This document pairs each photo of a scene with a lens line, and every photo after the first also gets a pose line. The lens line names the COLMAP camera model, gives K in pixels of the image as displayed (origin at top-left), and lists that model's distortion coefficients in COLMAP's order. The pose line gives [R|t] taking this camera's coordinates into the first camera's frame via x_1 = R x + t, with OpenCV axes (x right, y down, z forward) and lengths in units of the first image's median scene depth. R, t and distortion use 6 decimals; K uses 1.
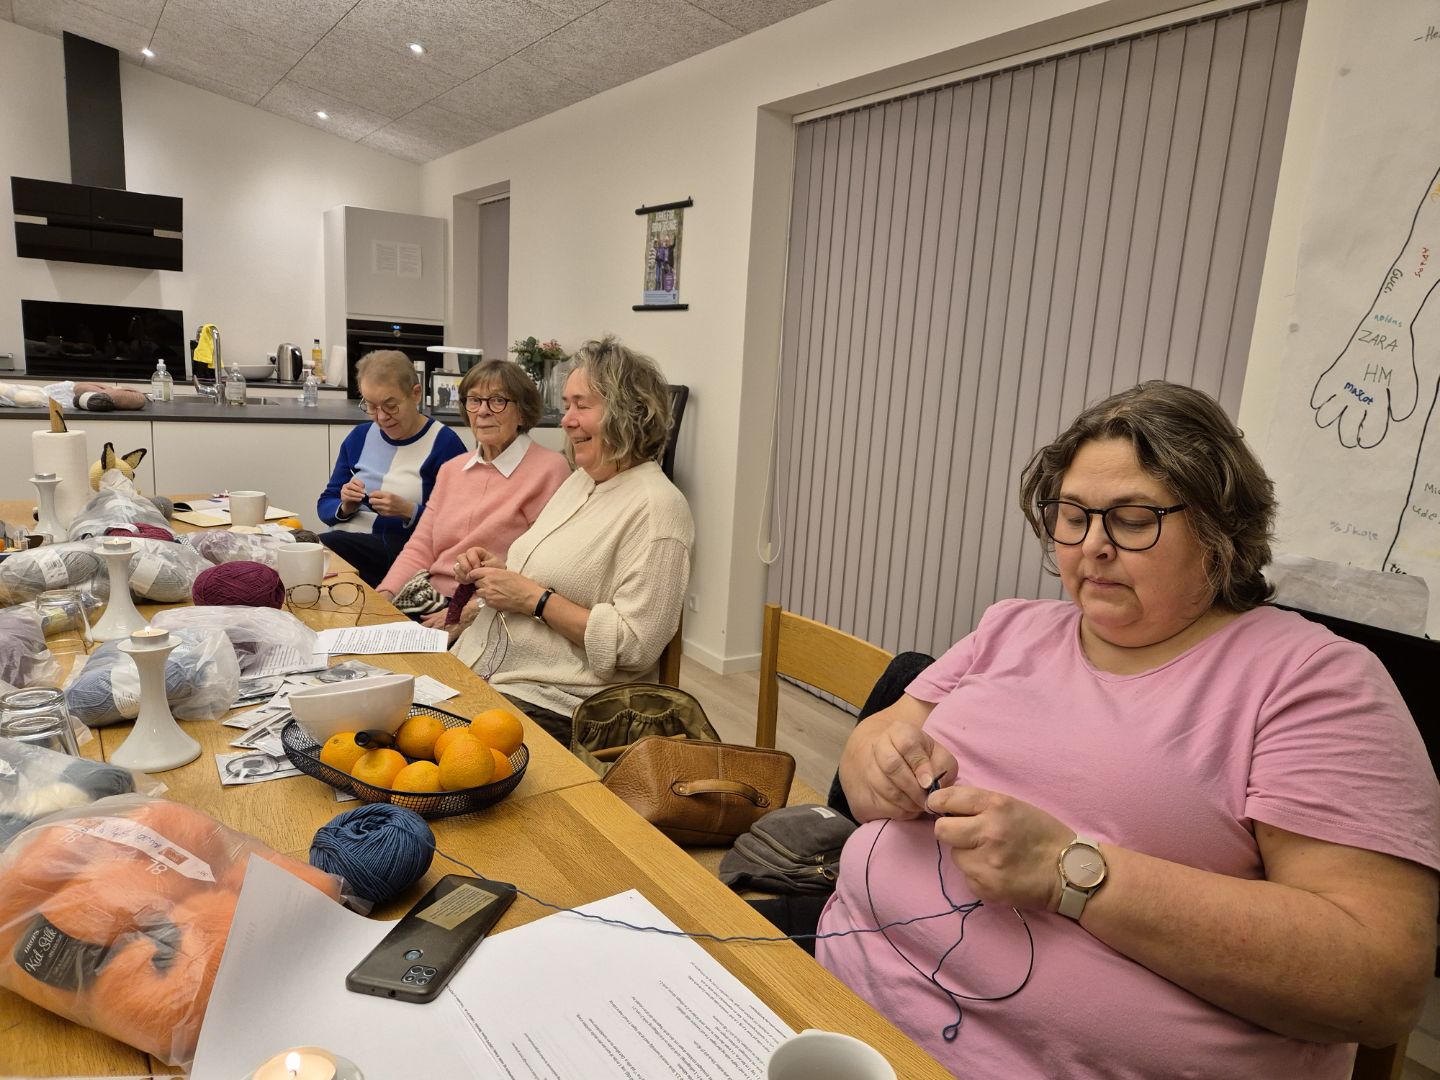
lens RADIAL K [[986.8, 0, 720.0], [0, 986.8, 540.0], [0, 0, 1]] dist [0.005982, 0.001489]
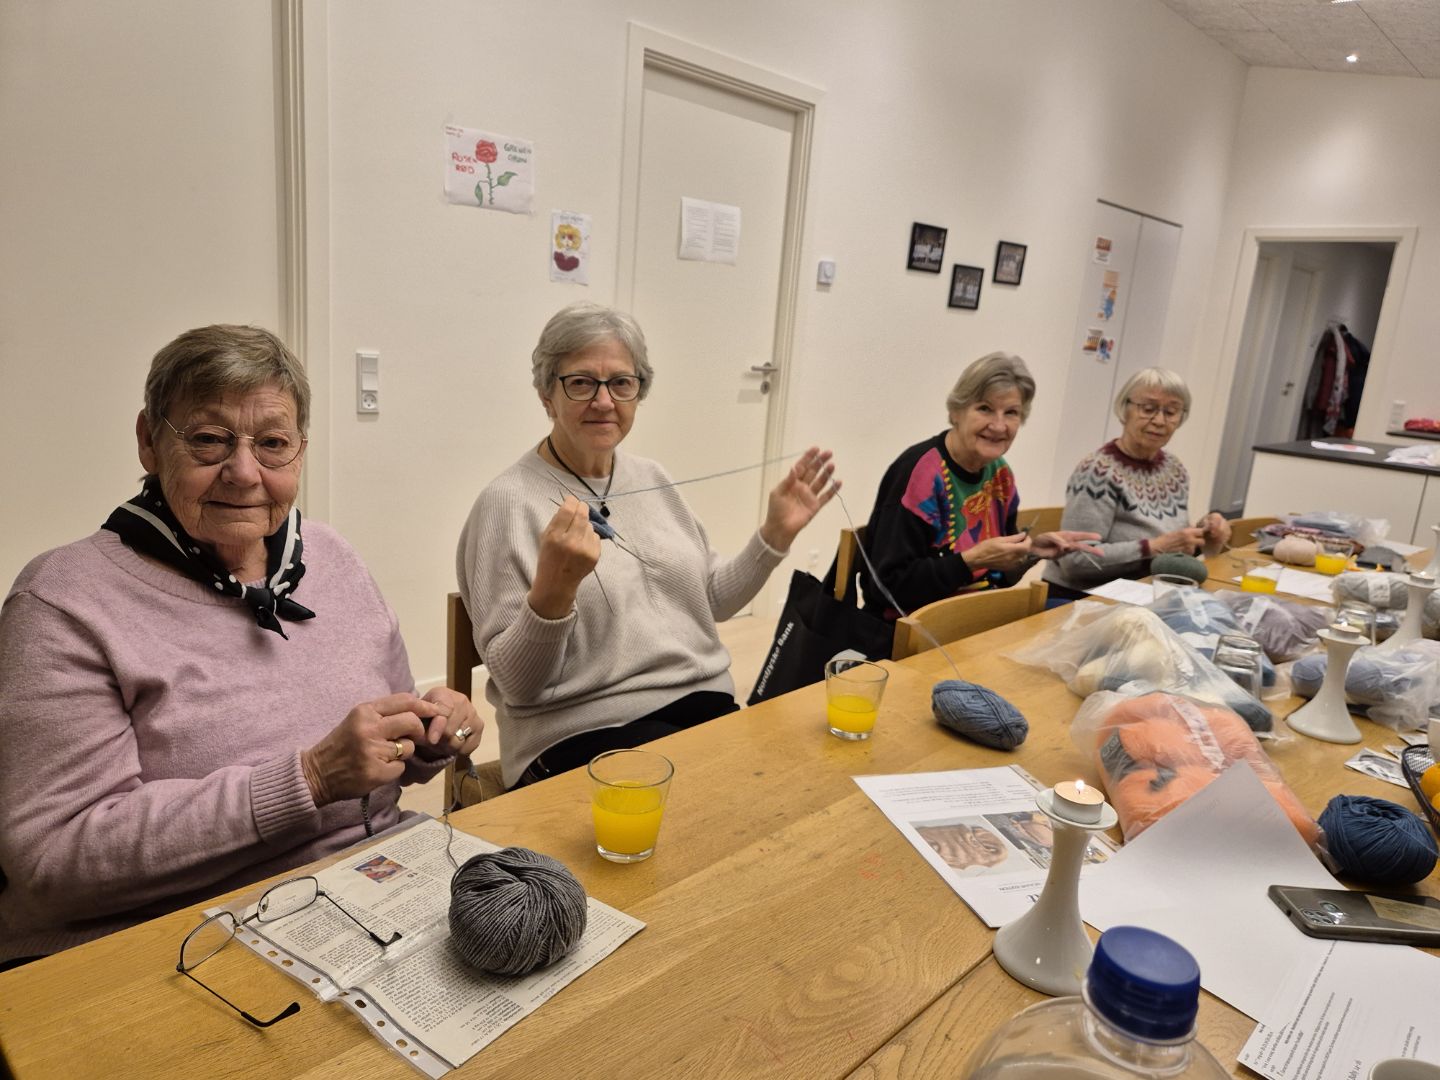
lens RADIAL K [[986.8, 0, 720.0], [0, 986.8, 540.0], [0, 0, 1]] dist [0.005982, 0.001489]
pose [[0.193352, 0.181212, -0.964250, 0.627136], [-0.252101, 0.958974, 0.129669, 0.035137], [0.948188, 0.218017, 0.231103, -0.052479]]
